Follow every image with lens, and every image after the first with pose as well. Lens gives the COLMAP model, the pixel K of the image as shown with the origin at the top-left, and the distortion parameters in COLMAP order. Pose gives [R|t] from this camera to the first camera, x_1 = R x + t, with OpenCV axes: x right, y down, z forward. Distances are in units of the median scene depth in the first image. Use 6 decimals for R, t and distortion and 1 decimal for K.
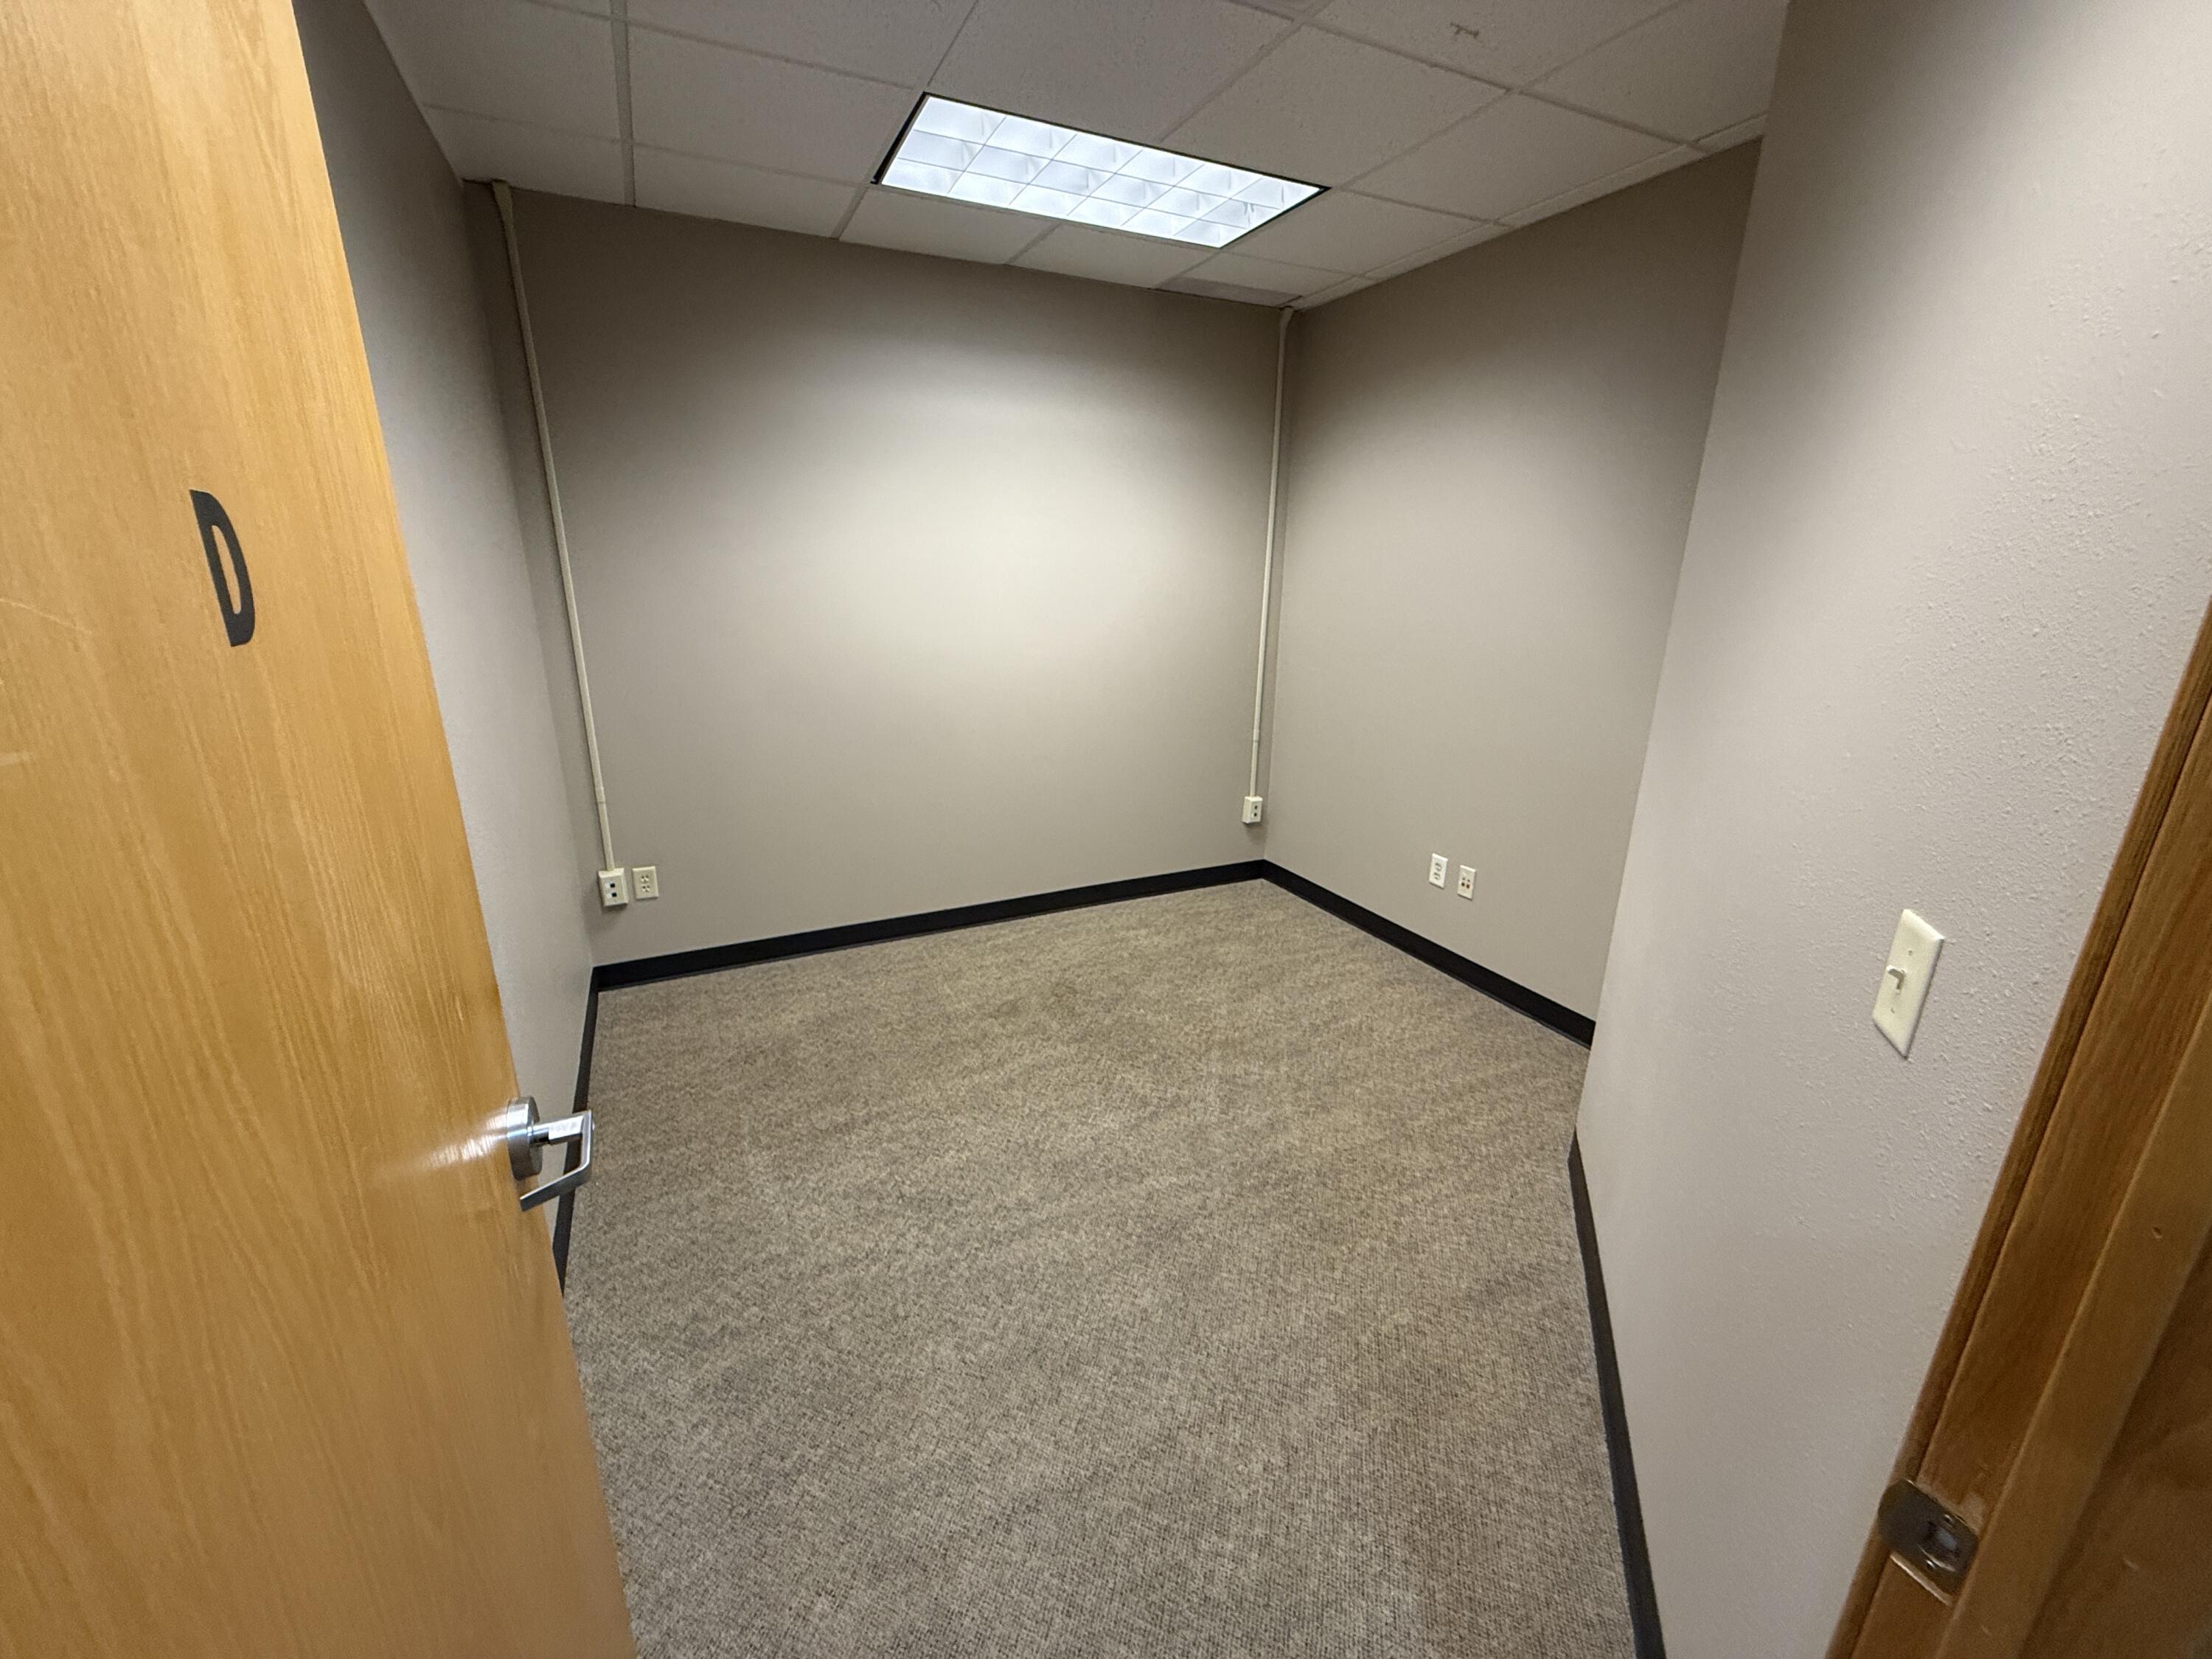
lens RADIAL K [[883.2, 0, 1103.1], [0, 883.2, 830.4], [0, 0, 1]] dist [-0.000833, 0.000000]
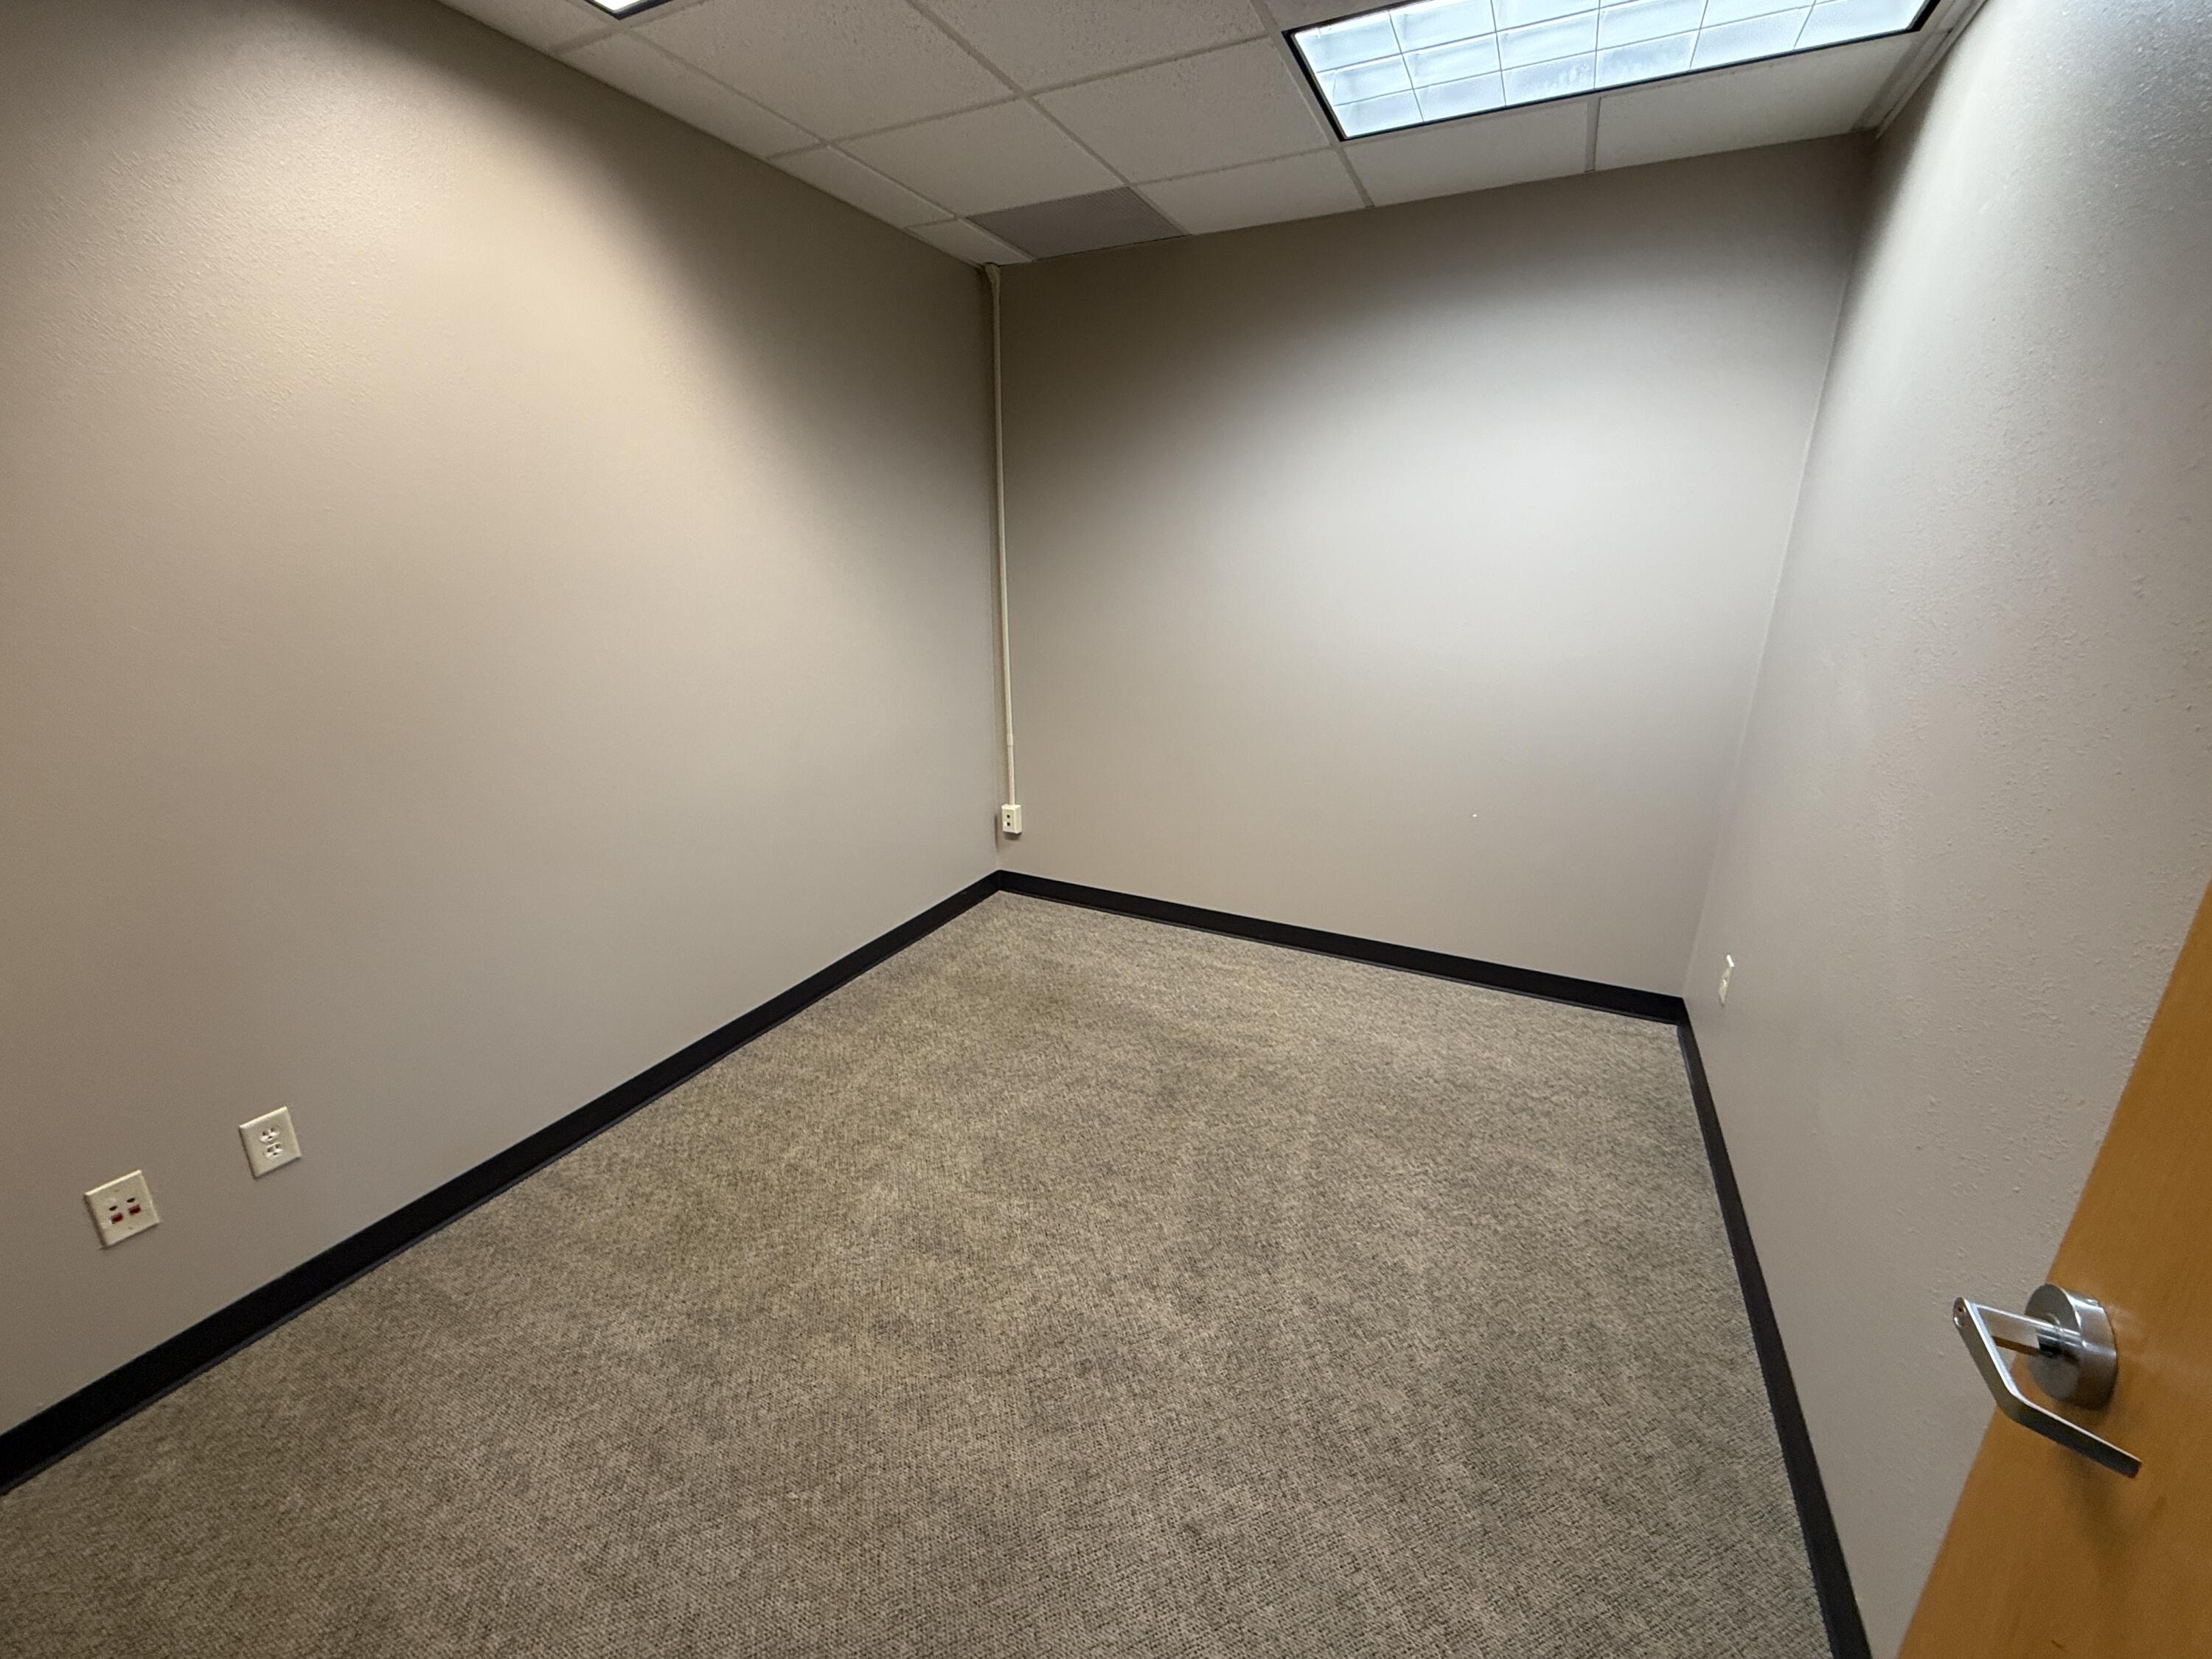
lens RADIAL K [[883.2, 0, 1102.5], [0, 883.2, 835.1], [0, 0, 1]] dist [-0.000833, 0.000000]
pose [[0.612013, 0.230046, -0.756650, 0.482791], [-0.211369, 0.969534, 0.123805, -0.096047], [0.762078, 0.084162, 0.641992, 0.296457]]
